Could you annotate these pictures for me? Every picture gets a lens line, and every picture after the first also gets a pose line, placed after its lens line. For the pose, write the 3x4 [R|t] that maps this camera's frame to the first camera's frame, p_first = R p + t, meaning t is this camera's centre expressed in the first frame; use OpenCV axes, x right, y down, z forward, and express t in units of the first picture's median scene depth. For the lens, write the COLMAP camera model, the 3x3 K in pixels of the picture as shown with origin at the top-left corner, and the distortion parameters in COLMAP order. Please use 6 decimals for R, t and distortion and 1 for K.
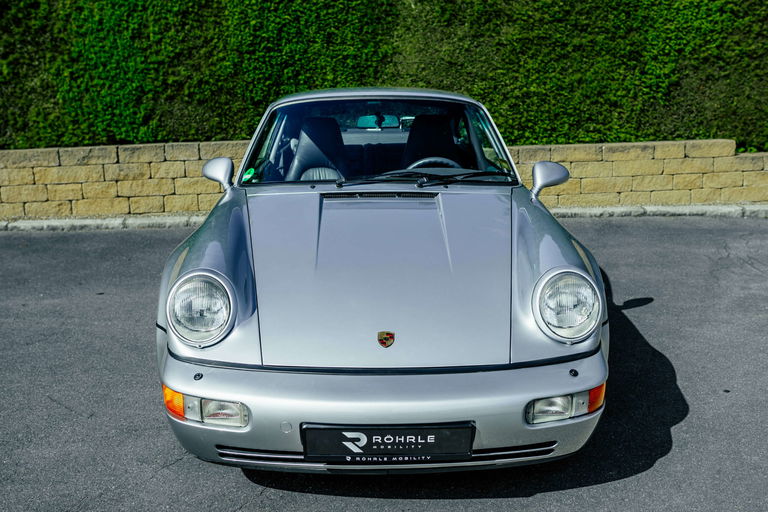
lens RADIAL K [[848.4, 0, 378.4], [0, 848.4, 257.1], [0, 0, 1]] dist [-0.024022, 0.000000]
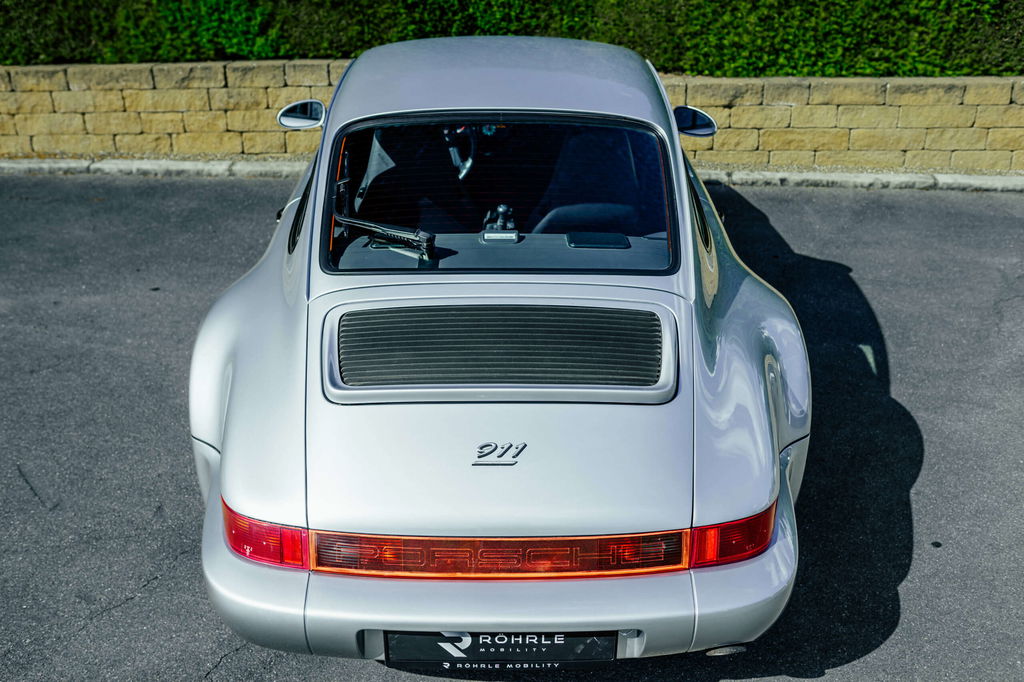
lens RADIAL K [[988.7, 0, 513.2], [0, 988.7, 346.2], [0, 0, 1]] dist [-0.013803, 0.000000]
pose [[0.987060, 0.075126, -0.141662, 0.090214], [-0.043512, 0.975797, 0.214306, -0.080166], [0.154334, -0.205369, 0.966439, 0.115465]]
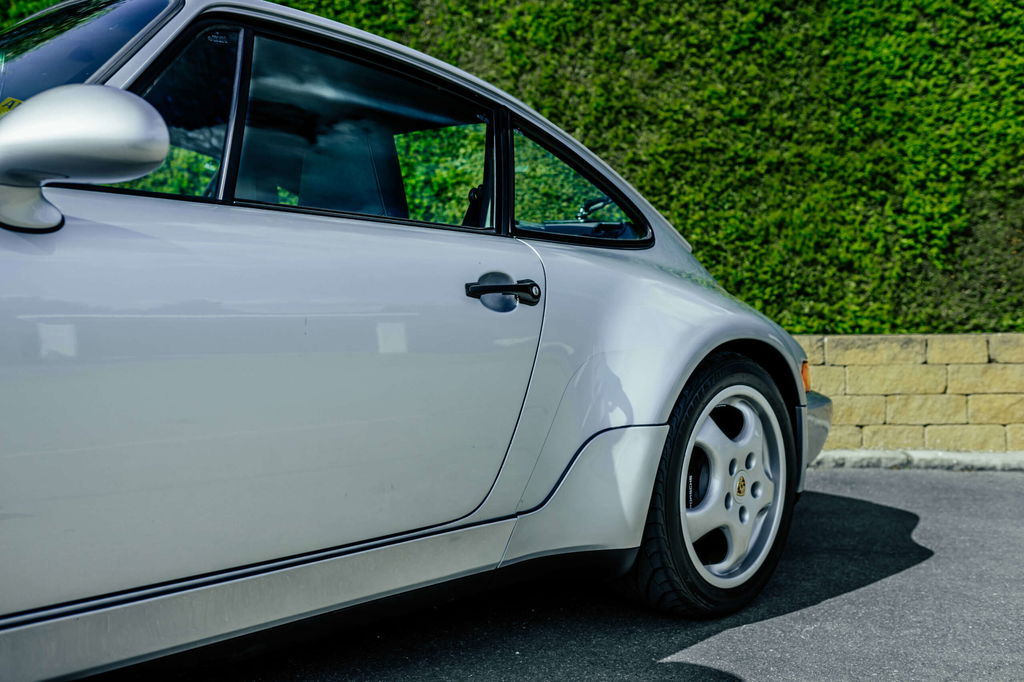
lens RADIAL K [[988.7, 0, 515.4], [0, 988.7, 339.7], [0, 0, 1]] dist [-0.013803, 0.000000]
pose [[0.990926, 0.016208, -0.133429, 0.155023], [-0.046175, 0.973336, -0.224690, 0.019223], [0.126229, 0.228812, 0.965252, 0.374997]]
